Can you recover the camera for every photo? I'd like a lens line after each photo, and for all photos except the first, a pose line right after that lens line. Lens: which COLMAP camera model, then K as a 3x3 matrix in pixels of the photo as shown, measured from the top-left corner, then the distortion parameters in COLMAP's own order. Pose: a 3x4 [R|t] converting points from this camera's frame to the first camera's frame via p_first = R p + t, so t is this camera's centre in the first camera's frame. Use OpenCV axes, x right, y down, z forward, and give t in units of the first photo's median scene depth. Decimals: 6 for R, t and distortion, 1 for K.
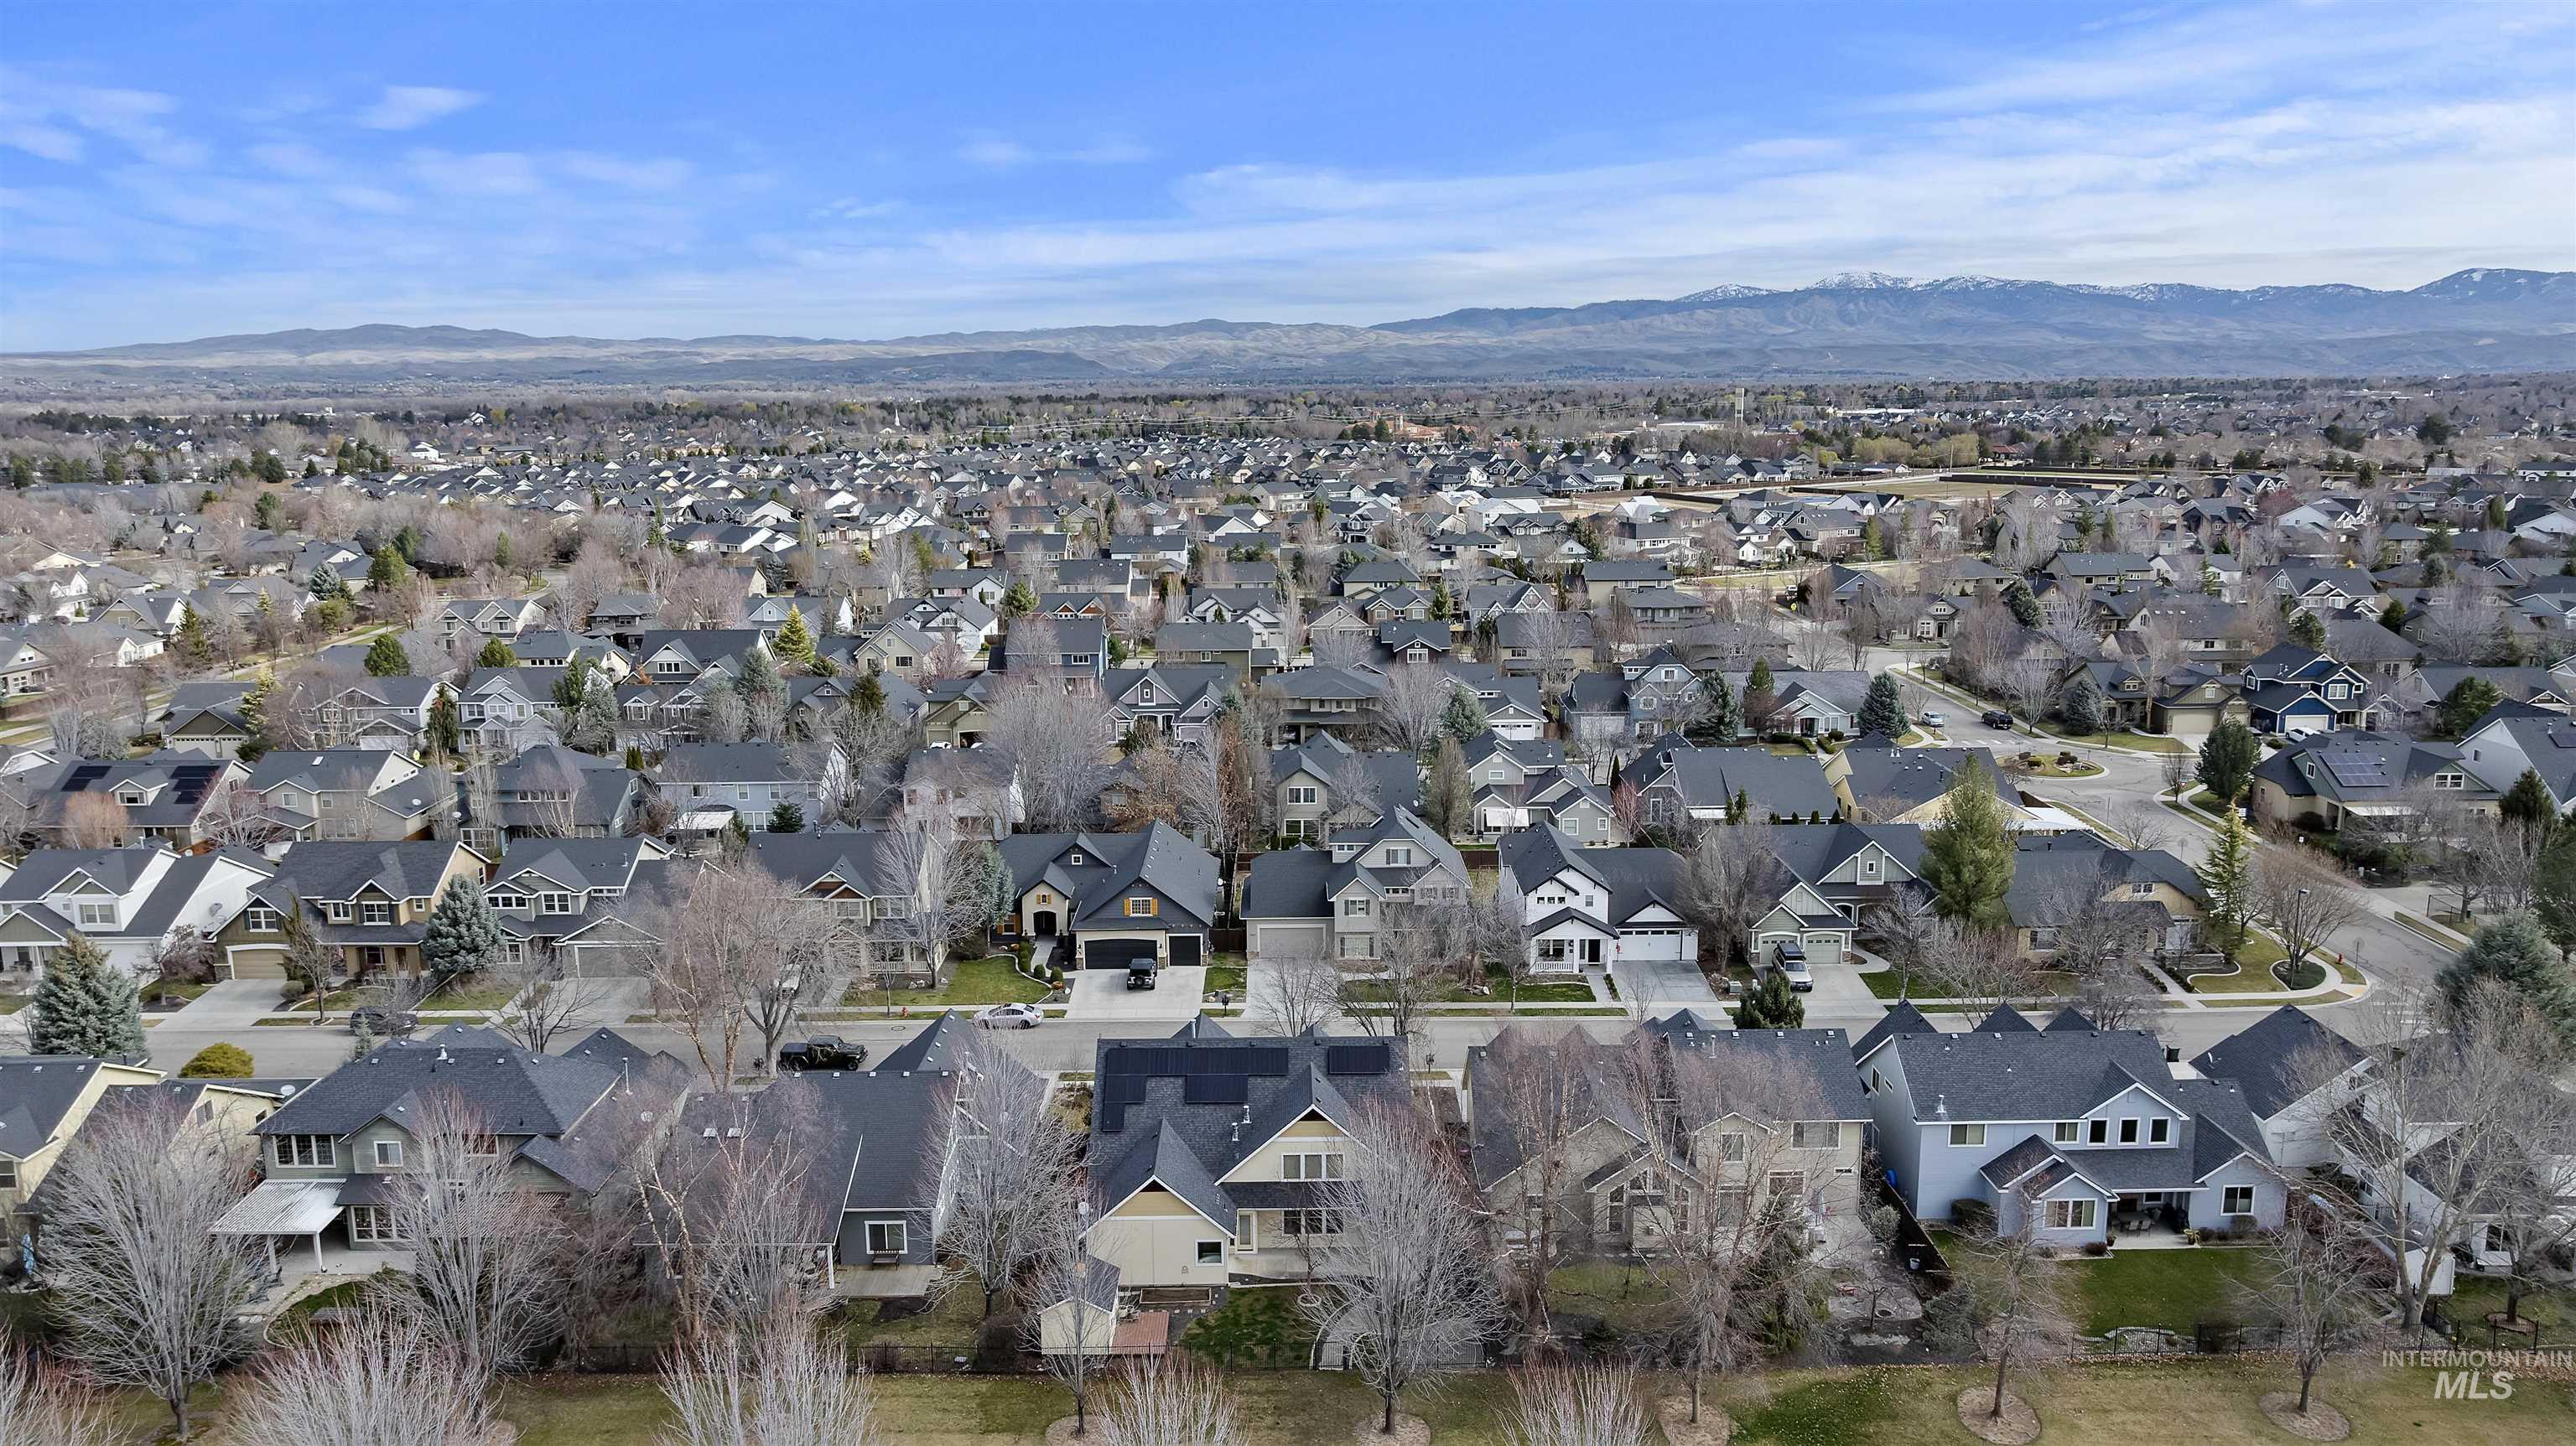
lens RADIAL K [[1807.7, 0, 1325.2], [0, 1807.7, 733.0], [0, 0, 1]] dist [-0.006283, 0.000327]
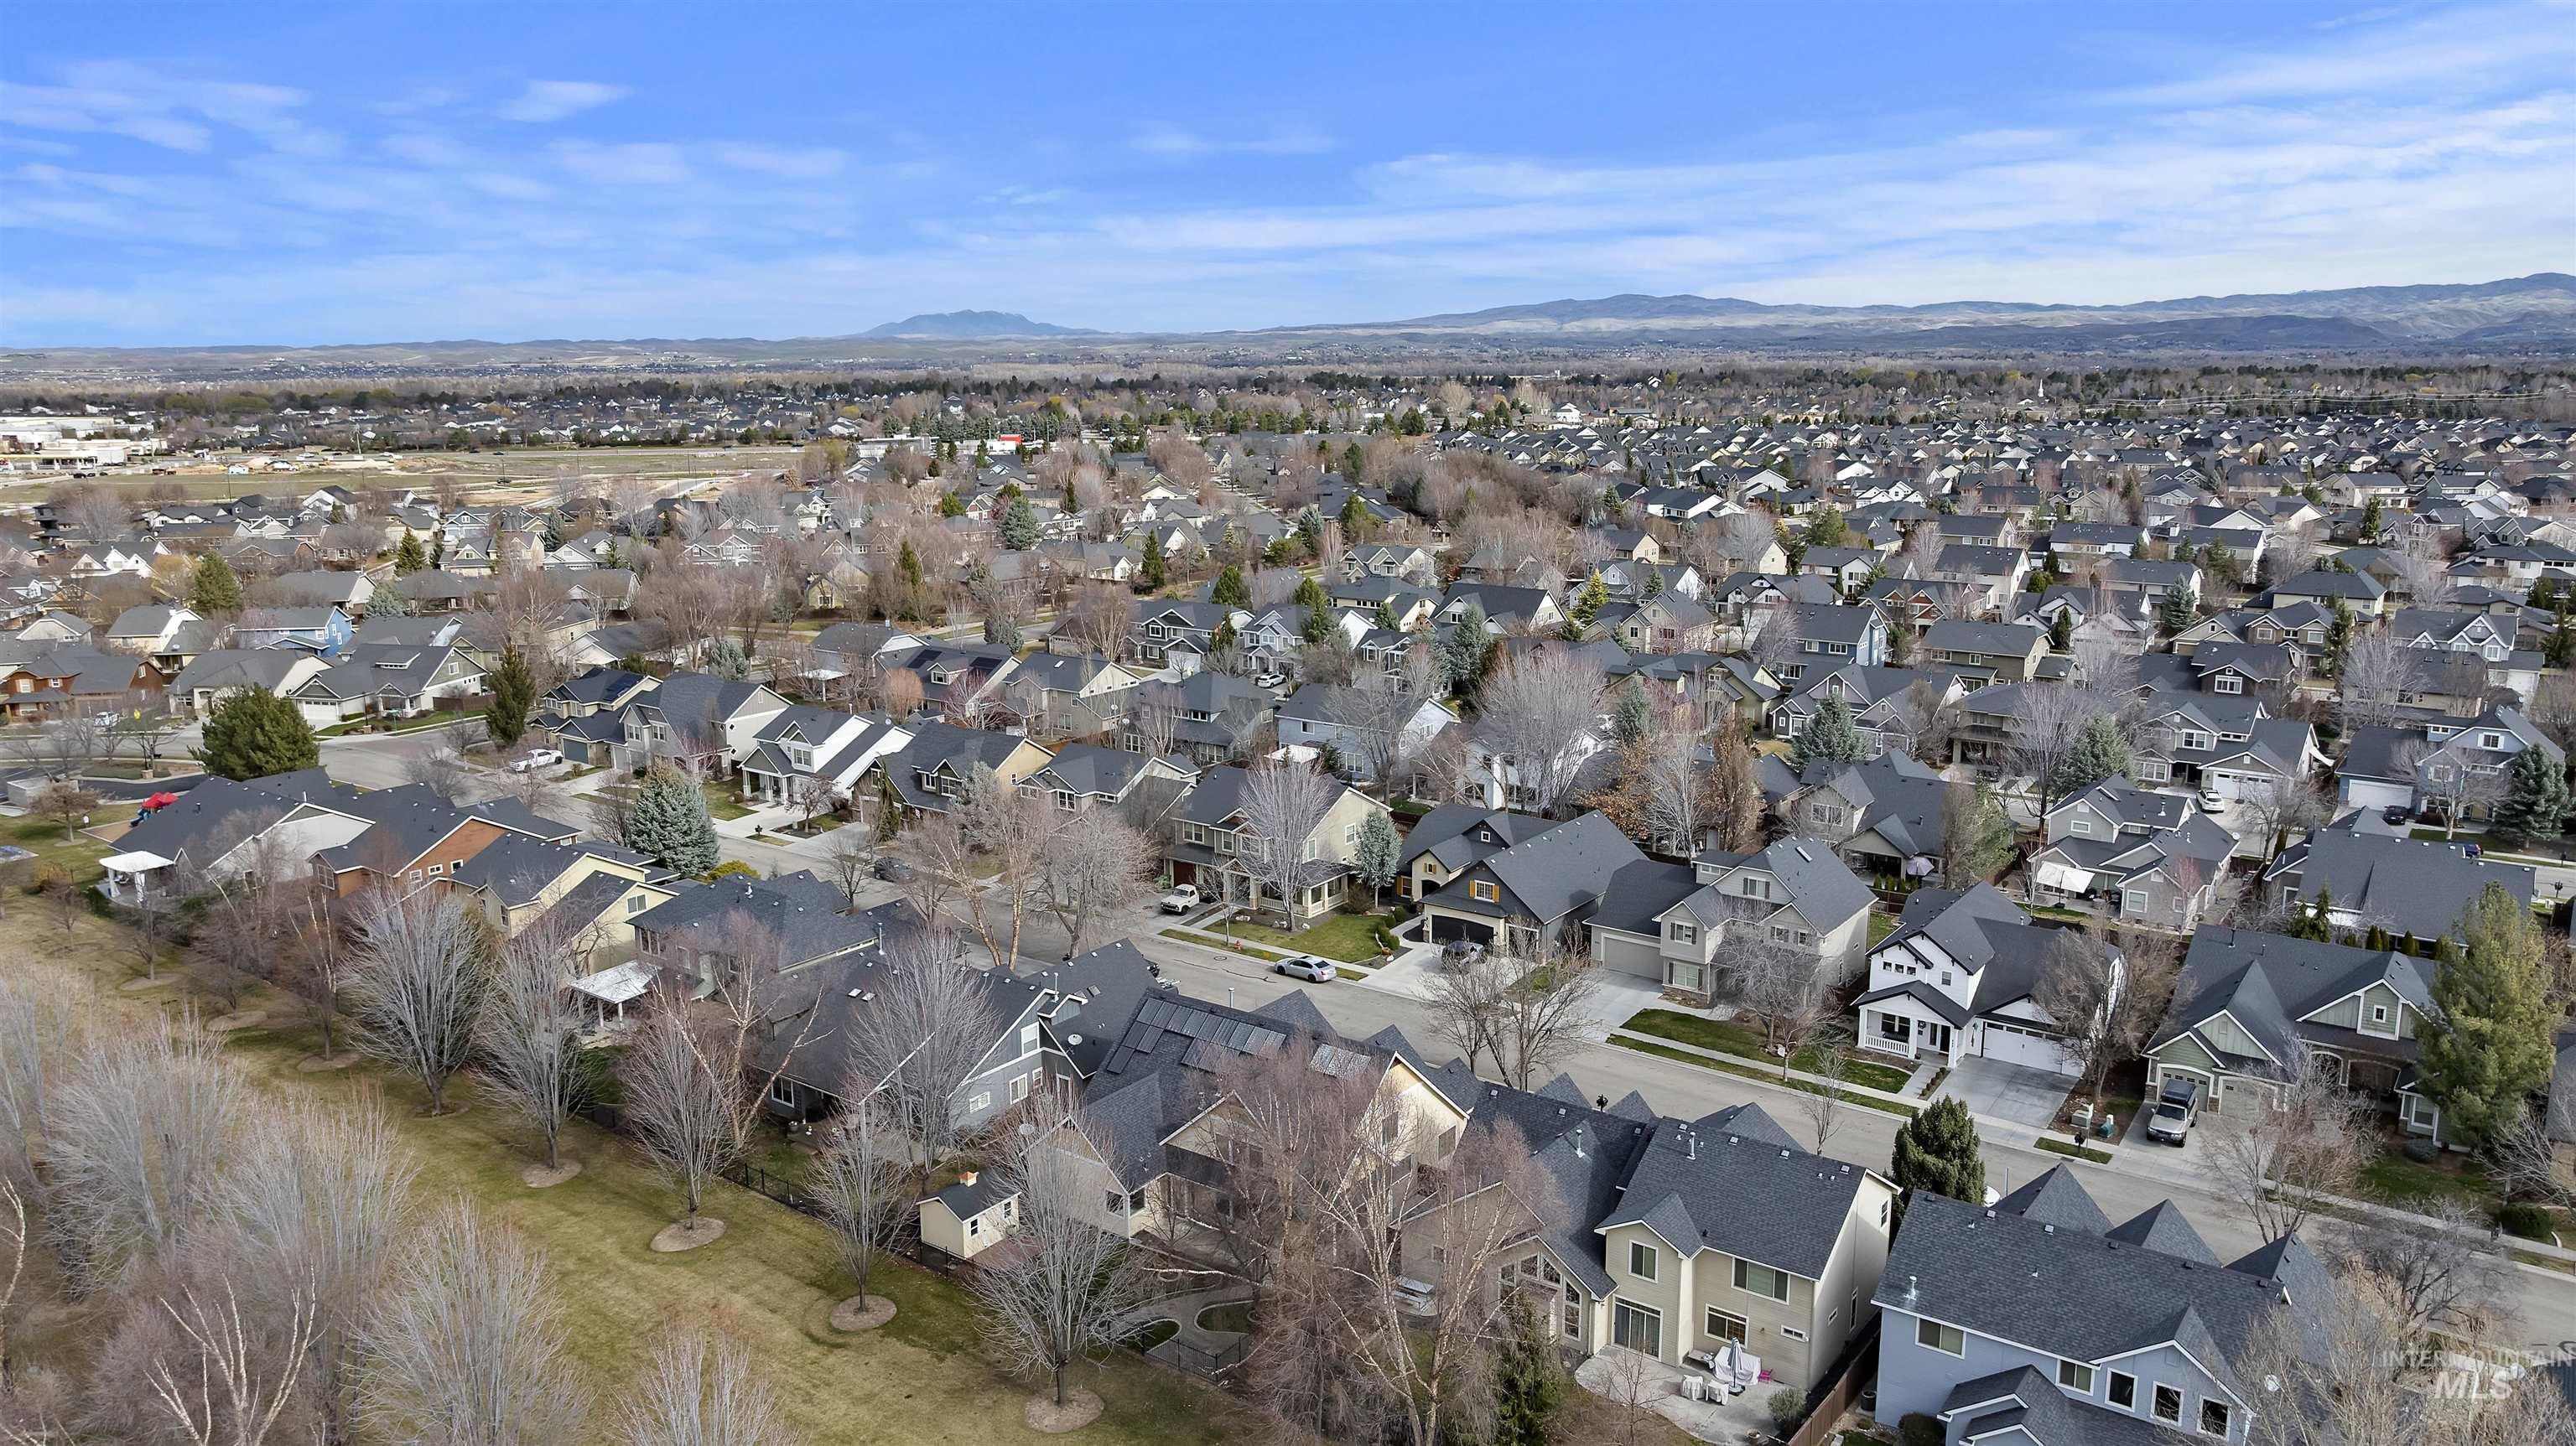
lens RADIAL K [[1803.6, 0, 1288.0], [0, 1803.6, 723.0], [0, 0, 1]] dist [-0.028073, -0.003216]
pose [[0.797725, 0.122157, -0.590519, 0.383118], [-0.114265, 0.992147, 0.050880, -0.033082], [0.592097, 0.026887, 0.805418, 0.140142]]
